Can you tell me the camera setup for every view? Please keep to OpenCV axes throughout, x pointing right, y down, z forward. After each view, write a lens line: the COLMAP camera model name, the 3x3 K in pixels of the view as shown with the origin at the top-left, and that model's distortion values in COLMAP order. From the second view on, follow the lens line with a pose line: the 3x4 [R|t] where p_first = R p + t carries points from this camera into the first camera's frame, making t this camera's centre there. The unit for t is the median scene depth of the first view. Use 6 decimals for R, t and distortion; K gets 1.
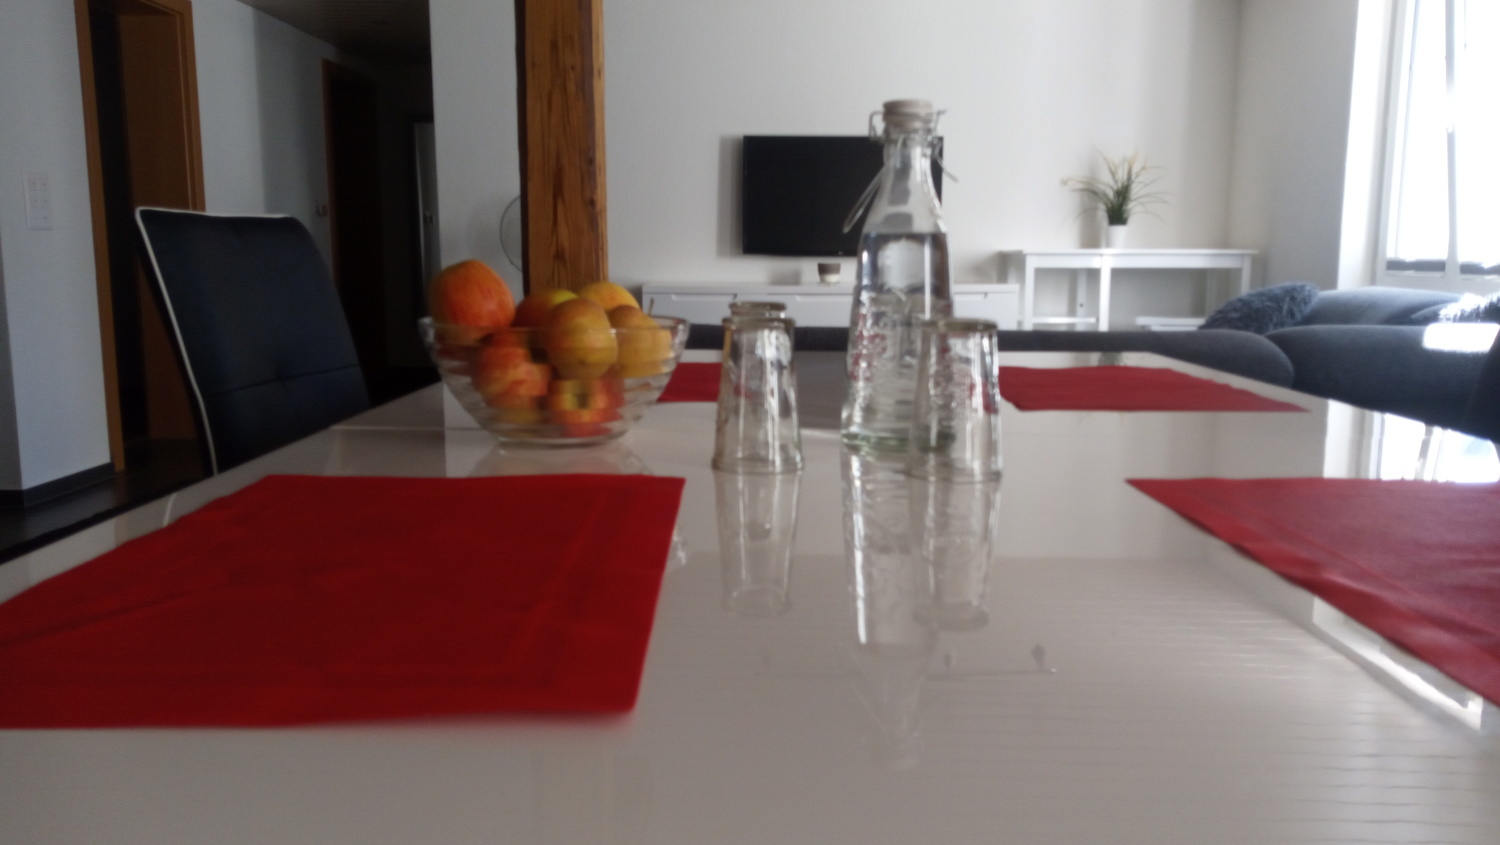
lens RADIAL K [[1164.1, 0, 750.0], [0, 1164.1, 422.5], [0, 0, 1]] dist [0.171071, -0.398002]
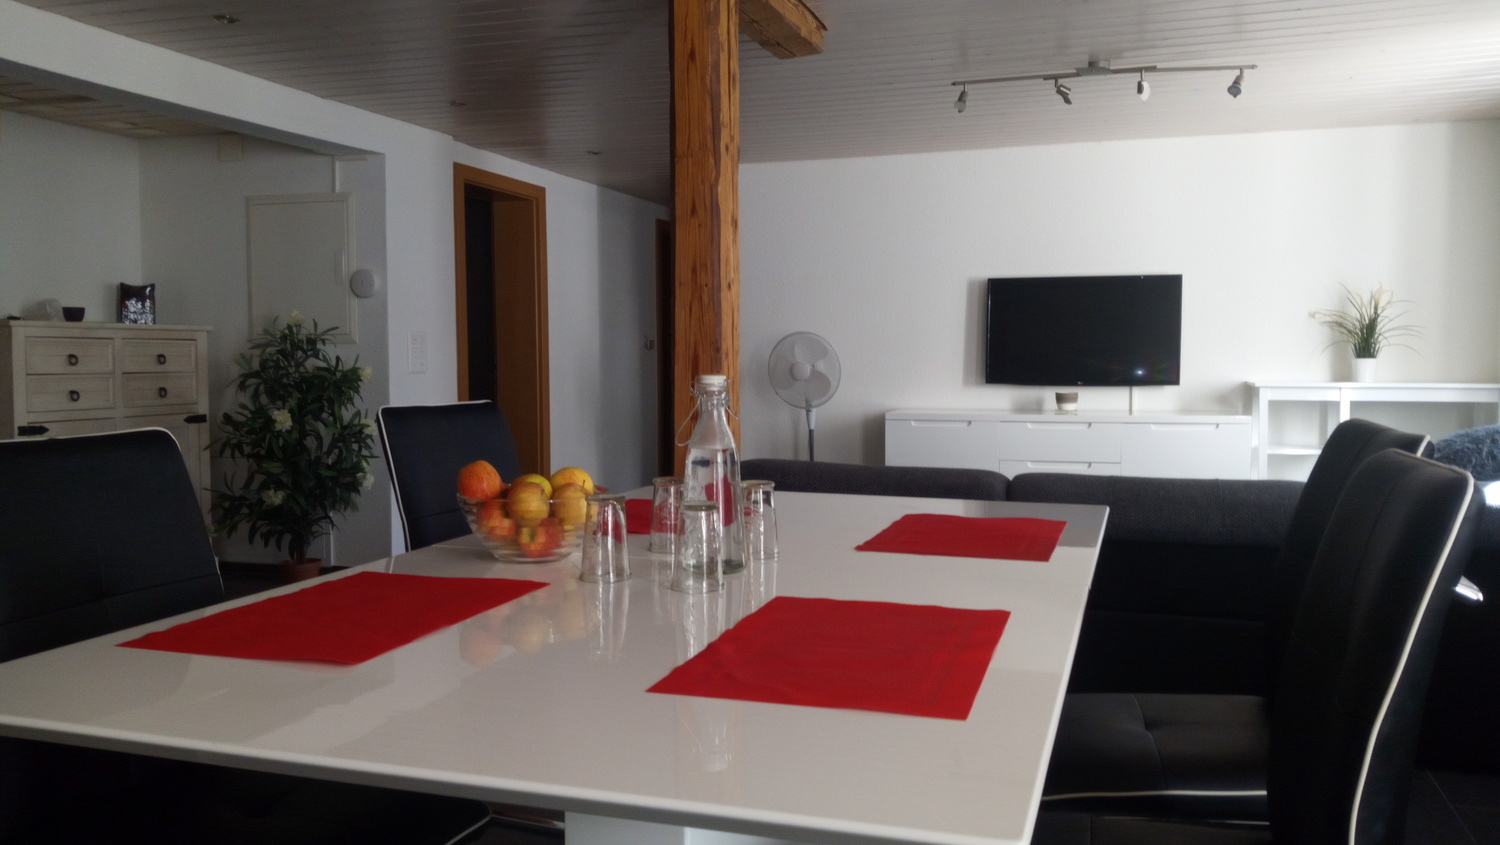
lens RADIAL K [[1180.4, 0, 726.3], [0, 1180.4, 415.1], [0, 0, 1]] dist [0.002783, -0.010559]
pose [[0.945391, 0.008822, -0.325820, 0.131214], [-0.039335, 0.995416, -0.087180, -0.010769], [0.323557, 0.095236, 0.941404, -0.116415]]
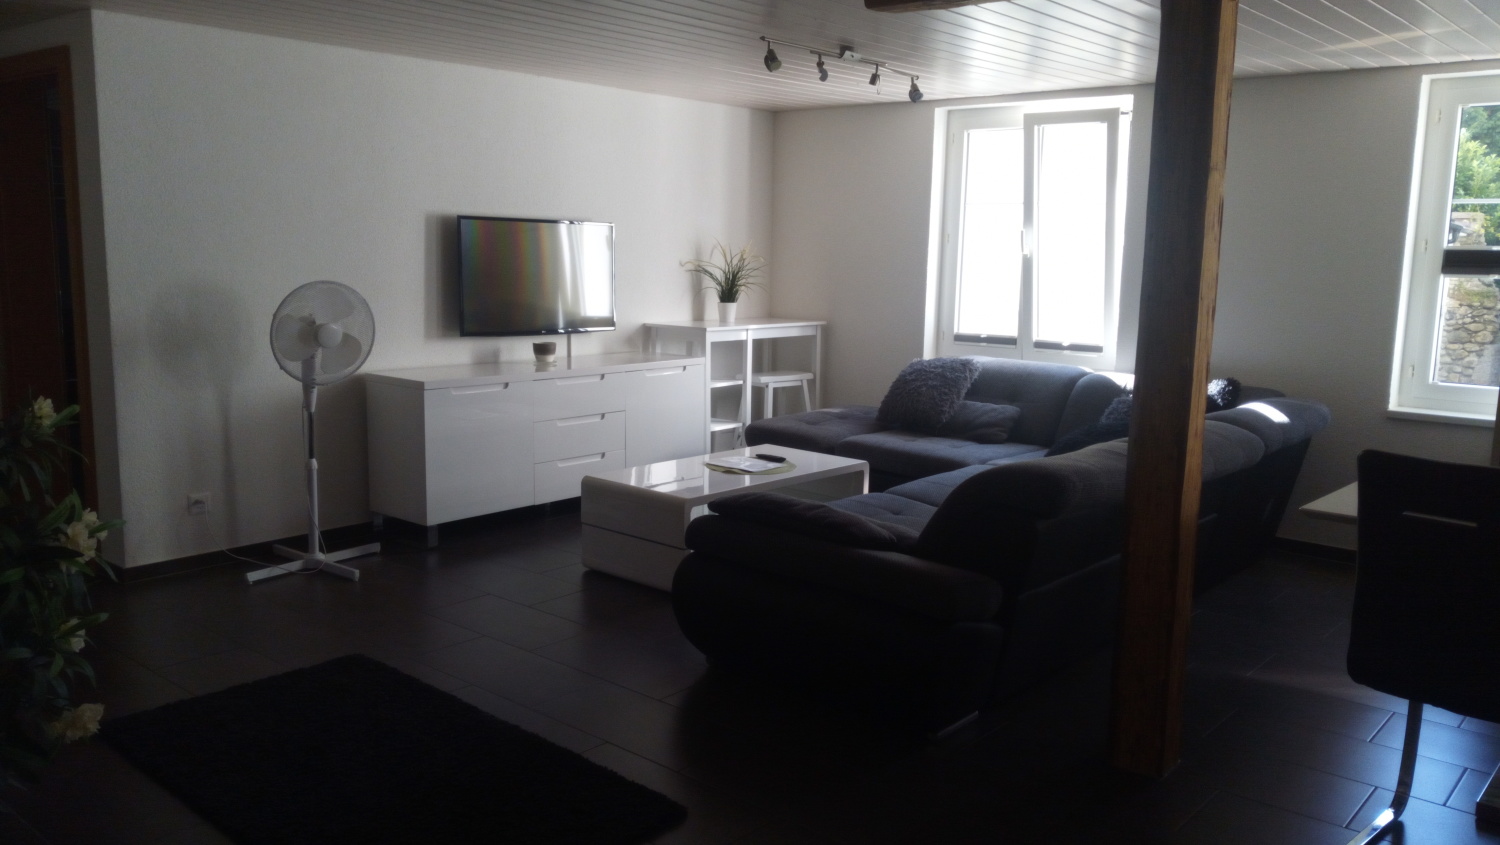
lens RADIAL K [[1176.1, 0, 750.0], [0, 1176.1, 422.5], [0, 0, 1]] dist [-0.004395, -0.005169]
pose [[0.662861, -0.101777, 0.741793, -0.610546], [0.093413, 0.994219, 0.052939, -0.111153], [-0.742893, 0.034202, 0.668536, 0.191800]]
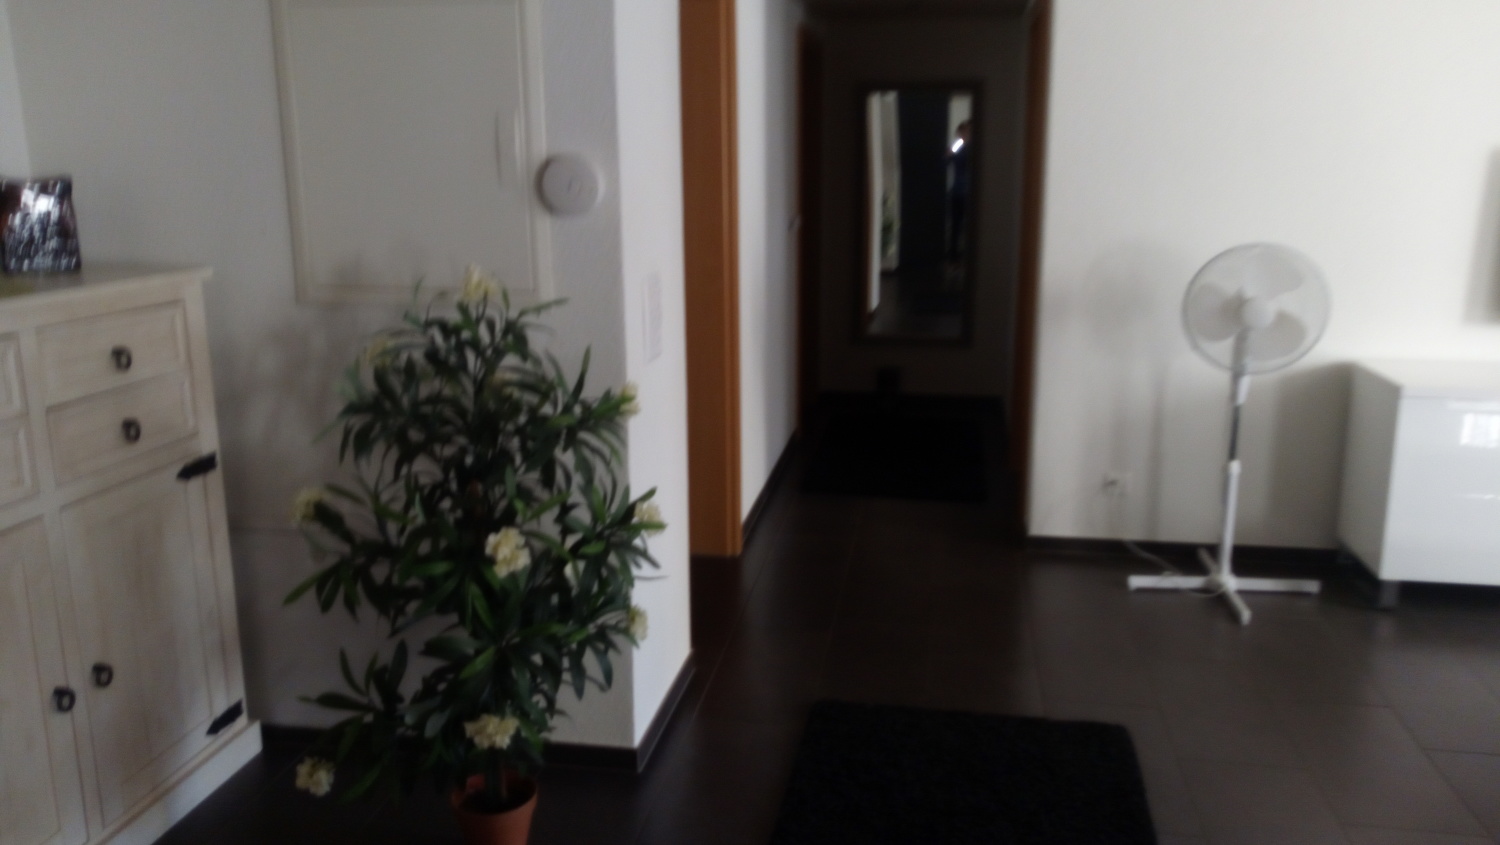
lens RADIAL K [[1176.1, 0, 750.0], [0, 1176.1, 422.5], [0, 0, 1]] dist [-0.004395, -0.005169]
pose [[0.984622, 0.030735, -0.171972, -0.343523], [-0.016939, 0.996560, 0.081120, -0.145047], [0.173874, -0.076960, 0.981756, 0.274112]]
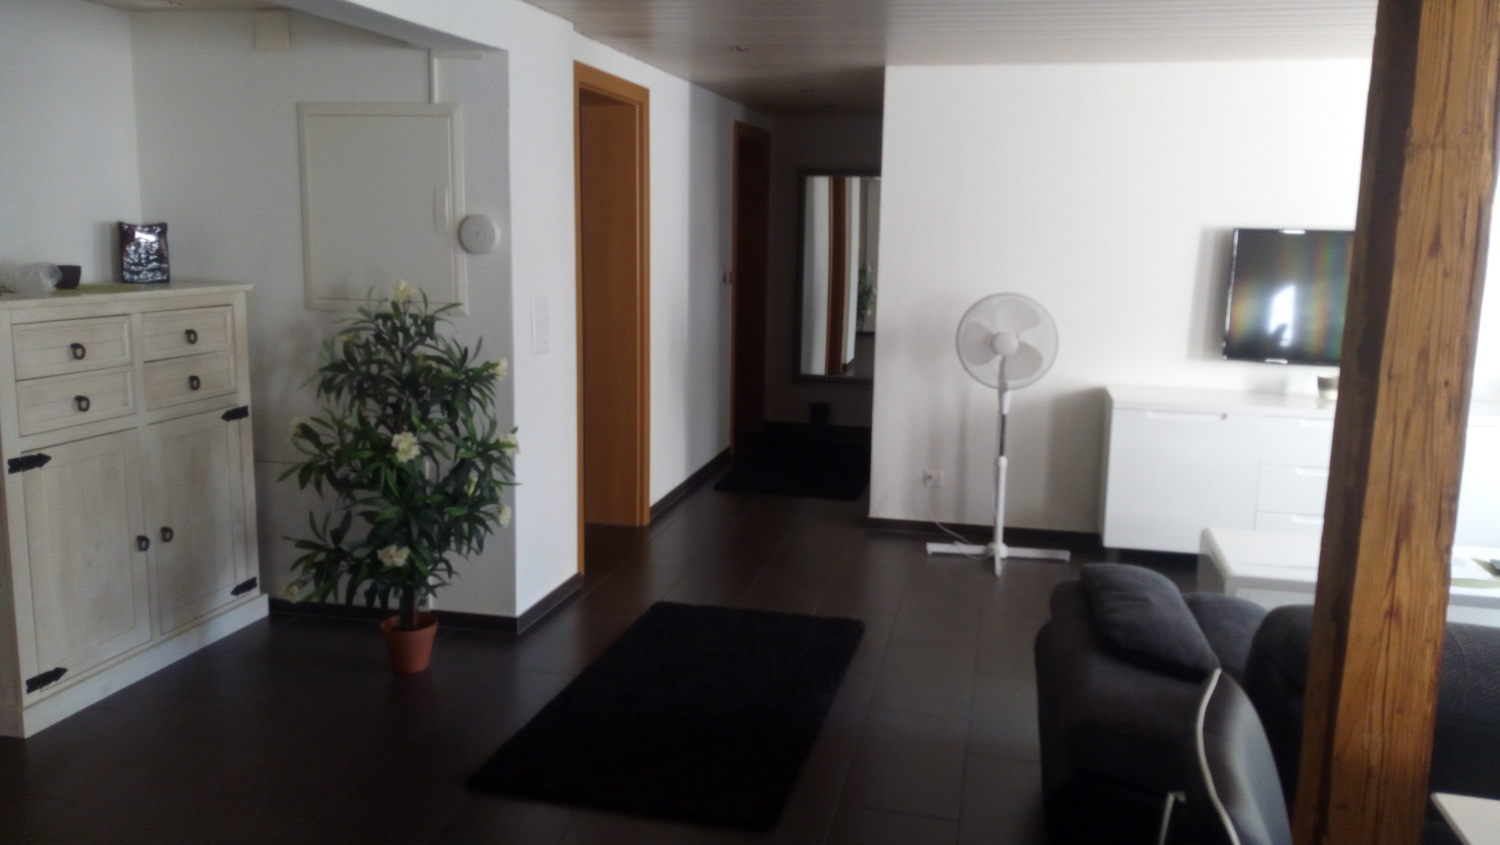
lens RADIAL K [[1166.1, 0, 732.7], [0, 1166.1, 422.6], [0, 0, 1]] dist [-0.002567, -0.002203]
pose [[0.971467, 0.051010, -0.231625, -0.170258], [-0.046589, 0.998613, 0.024521, -0.108688], [0.232554, -0.013030, 0.972496, 0.060501]]
